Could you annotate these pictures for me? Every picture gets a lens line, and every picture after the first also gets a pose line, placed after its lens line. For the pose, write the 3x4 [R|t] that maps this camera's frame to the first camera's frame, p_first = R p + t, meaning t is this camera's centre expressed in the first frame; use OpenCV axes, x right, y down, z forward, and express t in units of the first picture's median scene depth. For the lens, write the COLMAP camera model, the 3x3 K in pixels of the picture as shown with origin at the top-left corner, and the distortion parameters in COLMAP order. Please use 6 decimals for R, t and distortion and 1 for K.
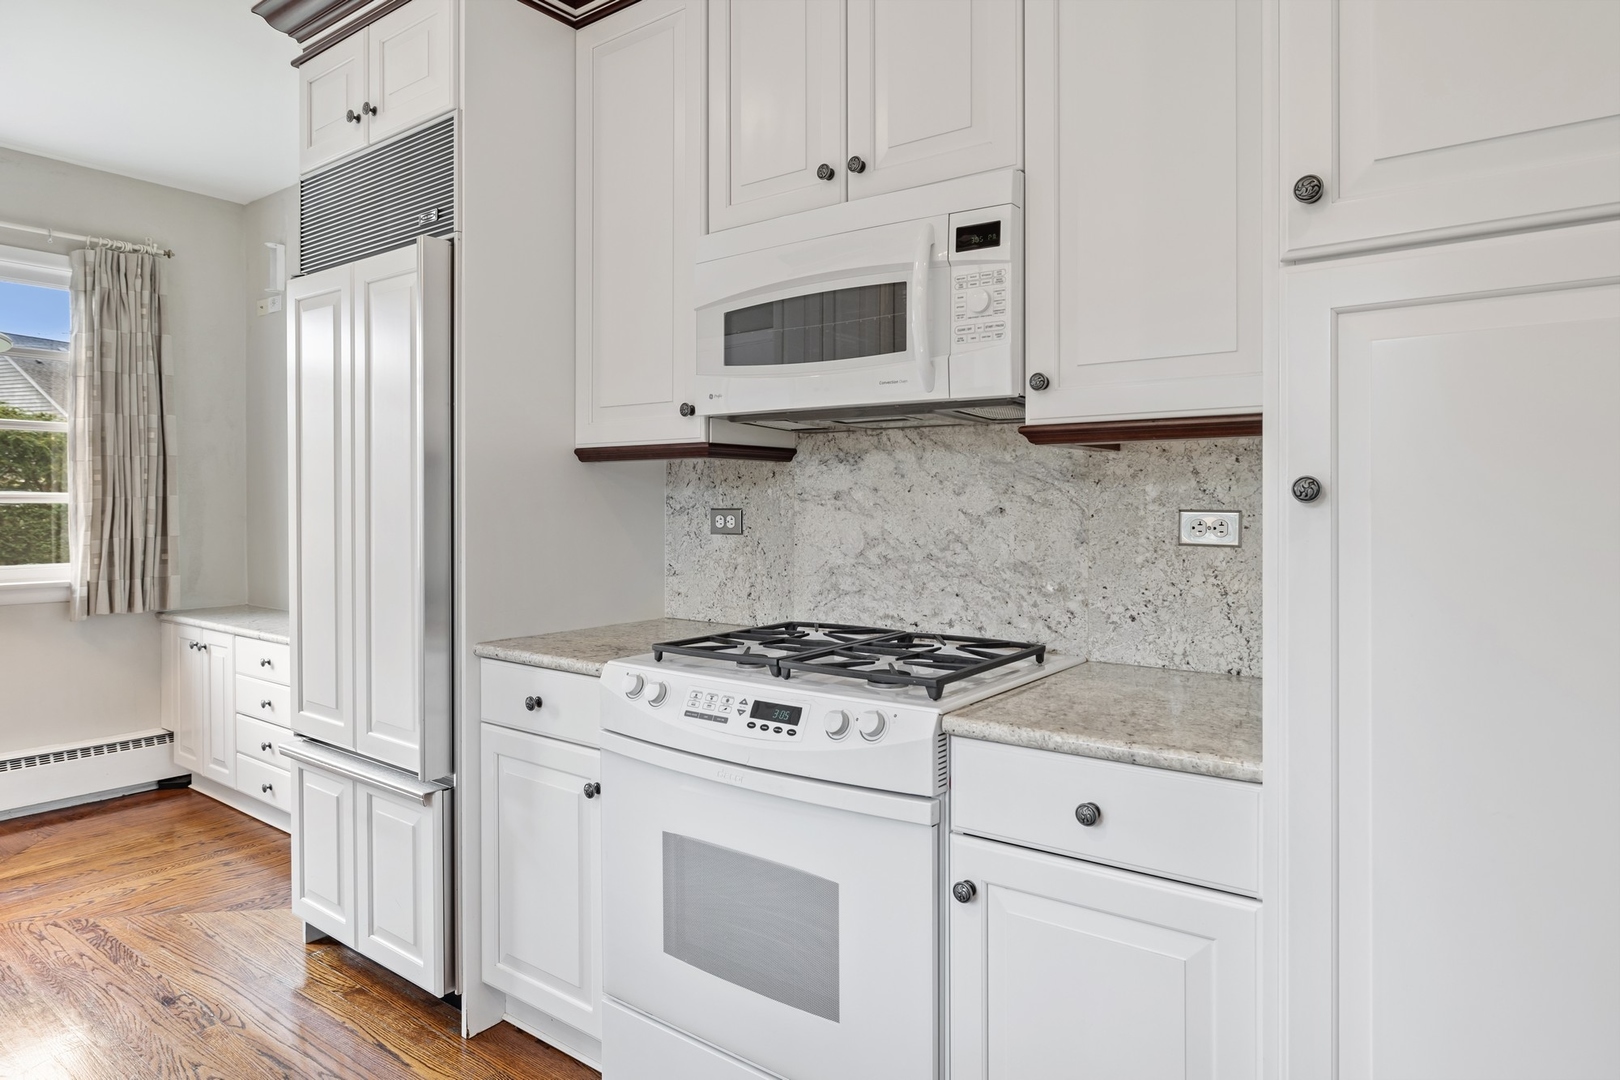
lens RADIAL K [[947.0, 0, 809.7], [0, 947.0, 506.5], [0, 0, 1]] dist [-0.004690, -0.000364]
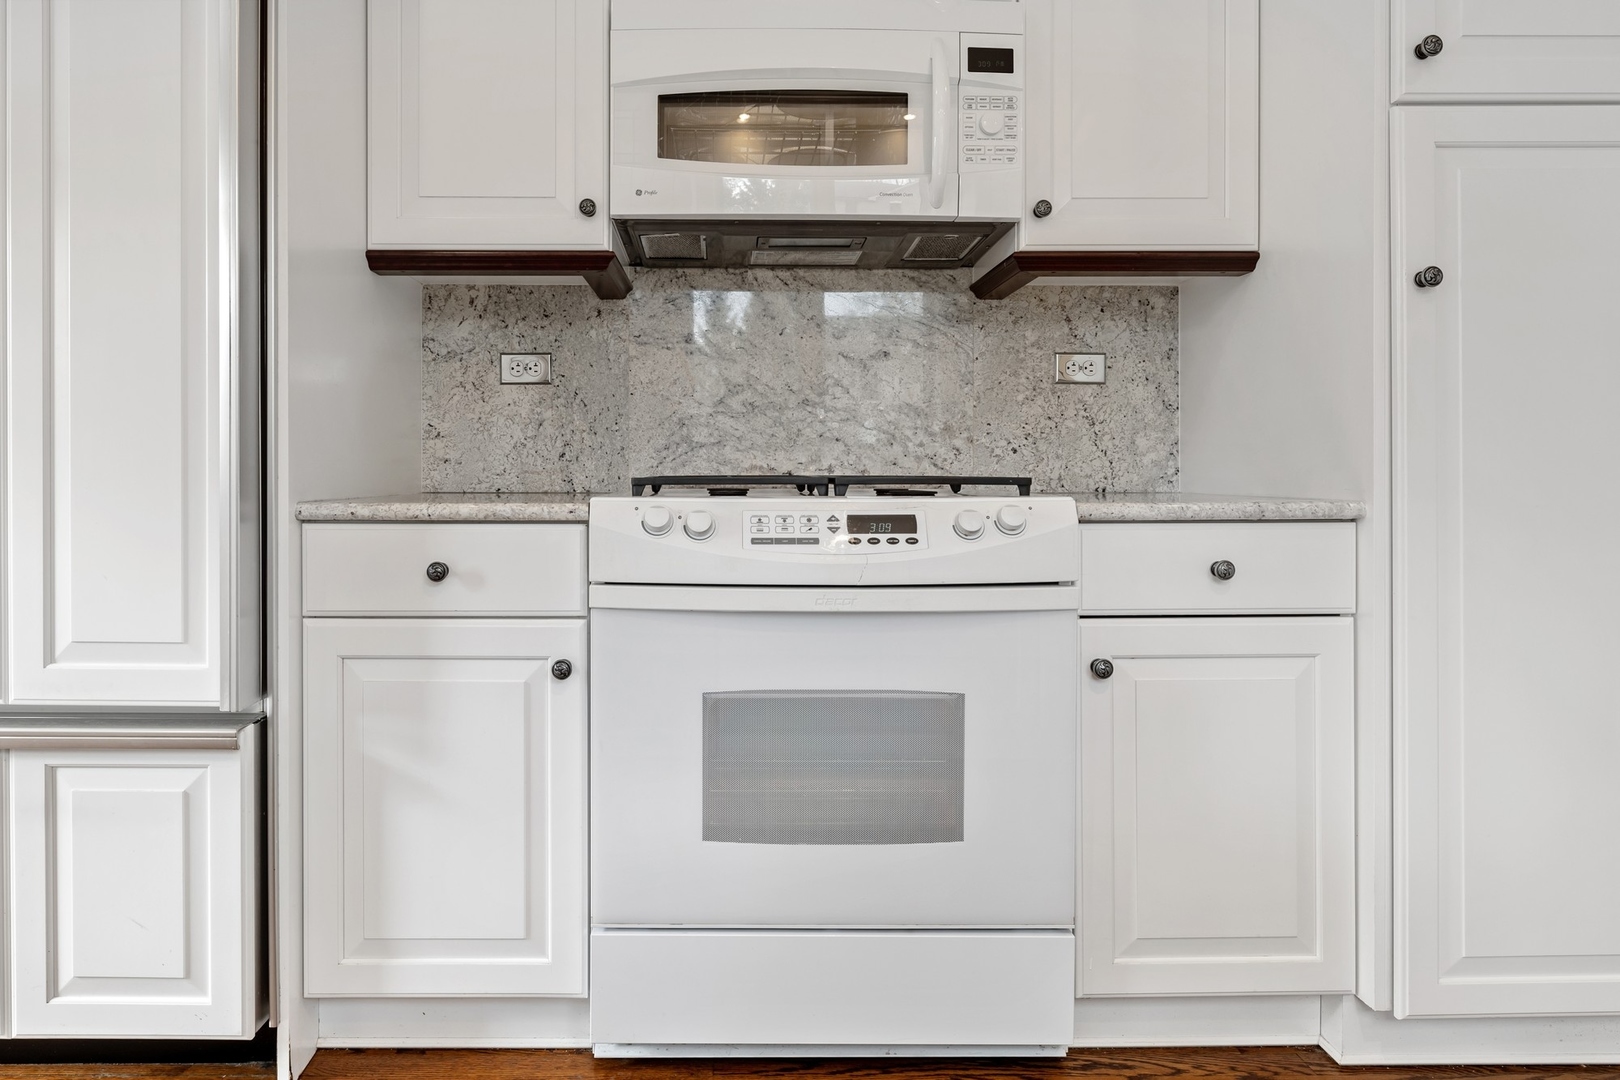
lens RADIAL K [[939.2, 0, 809.9], [0, 939.2, 456.7], [0, 0, 1]] dist [0.002298, 0.000011]
pose [[0.799707, -0.002253, 0.600386, -0.486325], [0.002238, 0.999997, 0.000772, 0.117766], [-0.600386, 0.000726, 0.799710, 0.249964]]
